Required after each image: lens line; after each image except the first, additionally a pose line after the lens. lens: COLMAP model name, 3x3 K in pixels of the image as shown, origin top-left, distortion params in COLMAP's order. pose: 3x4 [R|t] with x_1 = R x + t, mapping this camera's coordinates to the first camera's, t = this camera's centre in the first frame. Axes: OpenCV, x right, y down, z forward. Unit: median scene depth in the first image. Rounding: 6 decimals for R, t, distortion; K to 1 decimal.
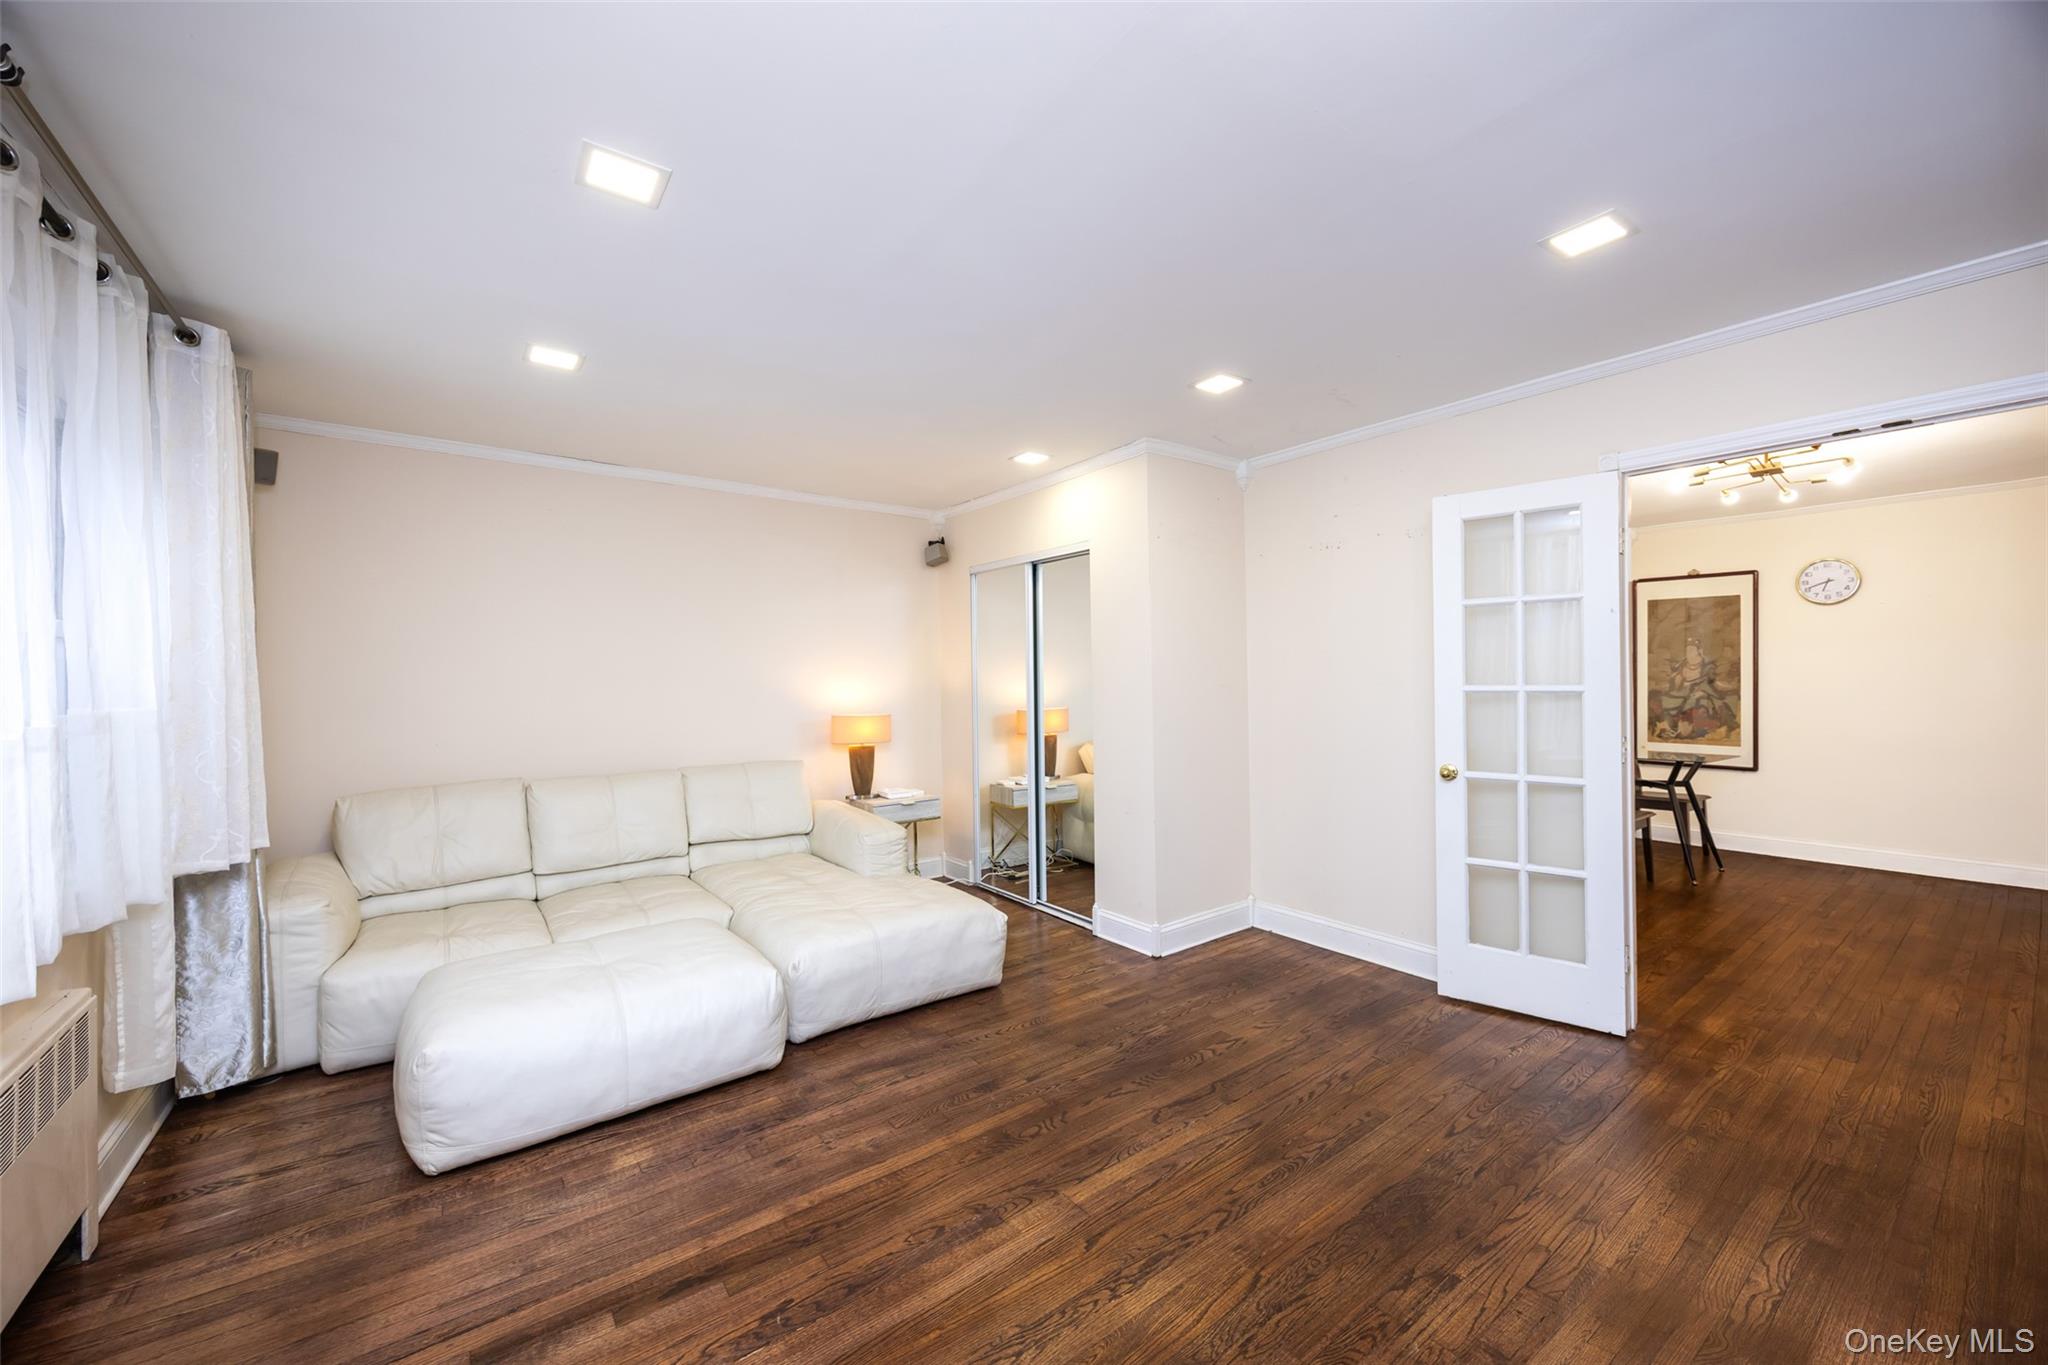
lens RADIAL K [[771.0, 0, 1032.0], [0, 771.0, 687.3], [0, 0, 1]] dist [-0.000544, 0.000269]
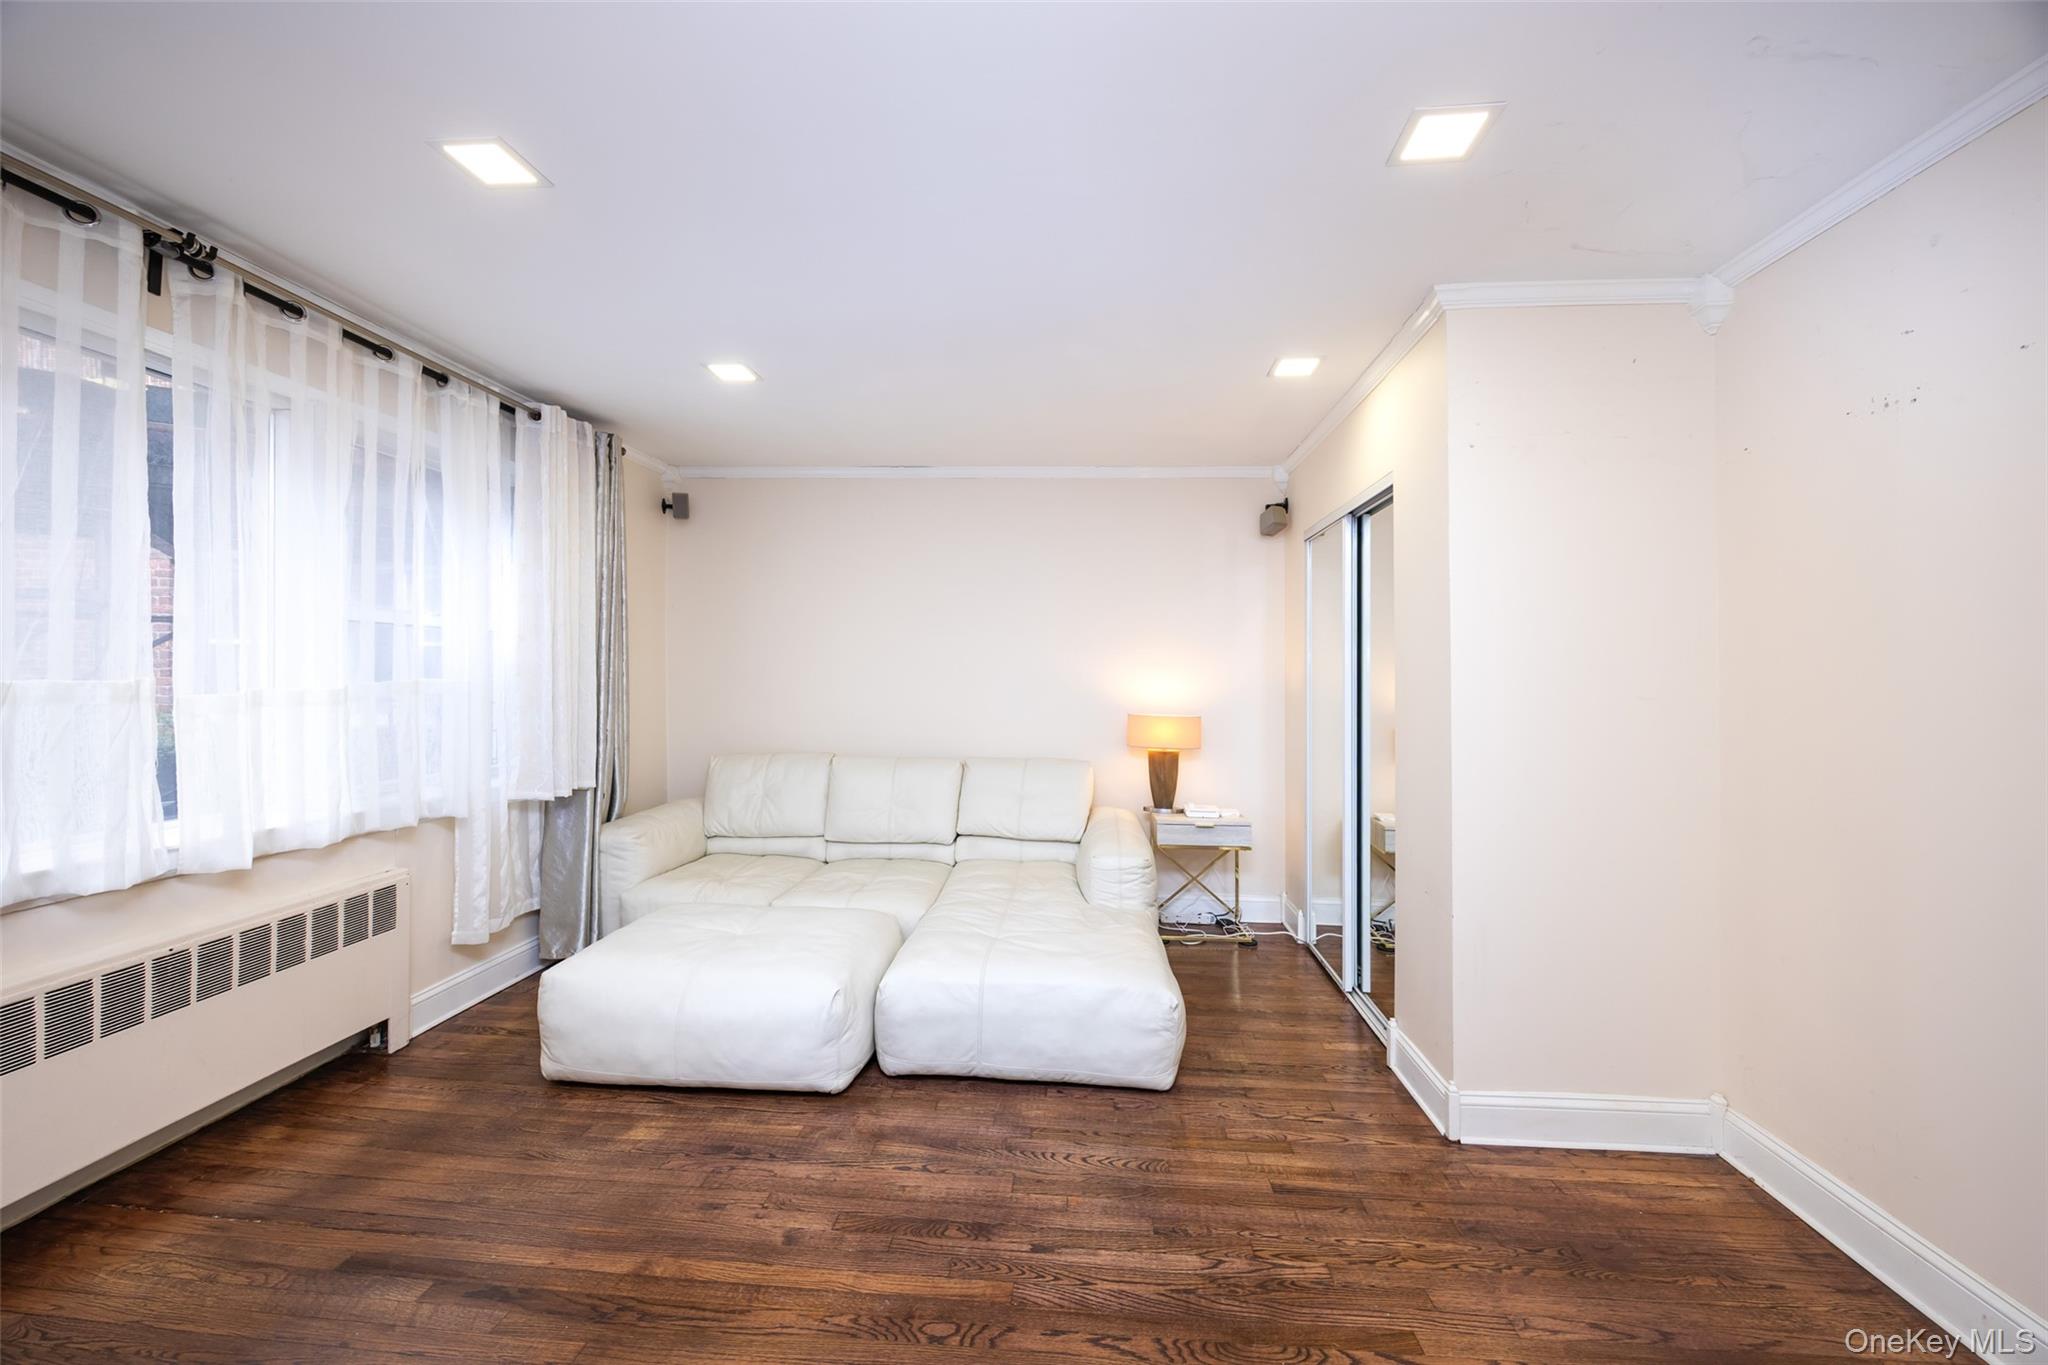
lens RADIAL K [[779.1, 0, 1008.0], [0, 779.1, 672.3], [0, 0, 1]] dist [-0.000929, -0.000402]
pose [[0.753114, 0.019330, -0.657606, 0.394957], [-0.027967, 0.999605, -0.002646, -0.007450], [0.657295, 0.020384, 0.753358, 0.408351]]
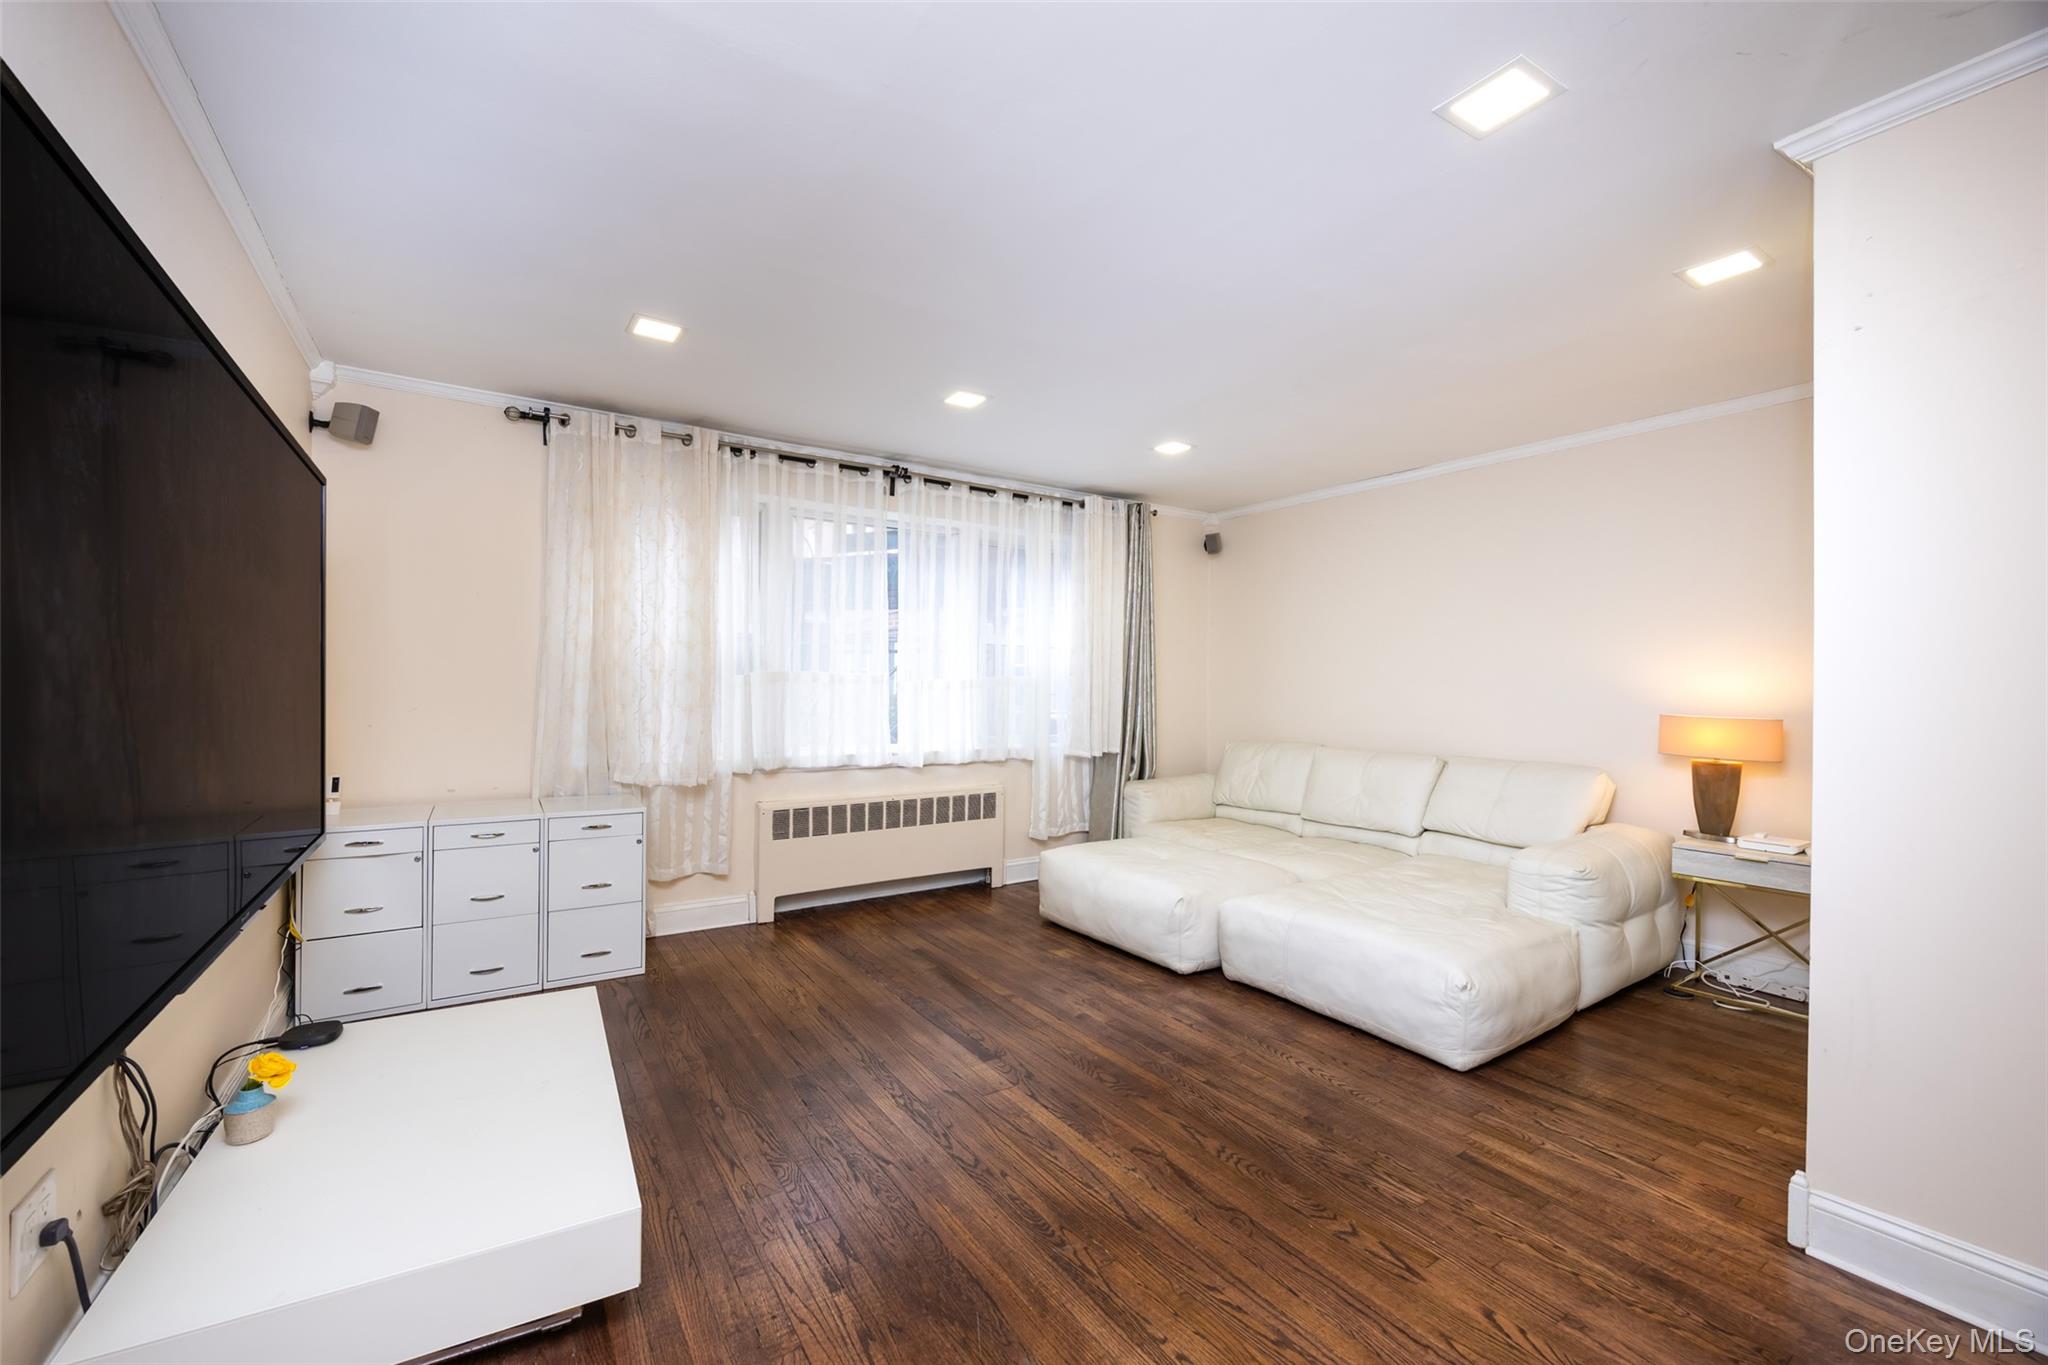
lens RADIAL K [[764.7, 0, 1008.4], [0, 764.7, 686.4], [0, 0, 1]] dist [-0.000486, -0.000105]
pose [[-0.036095, 0.012097, -0.999275, 0.847996], [-0.016252, 0.999787, 0.012690, 0.020630], [0.999216, 0.016698, -0.035890, 0.721216]]
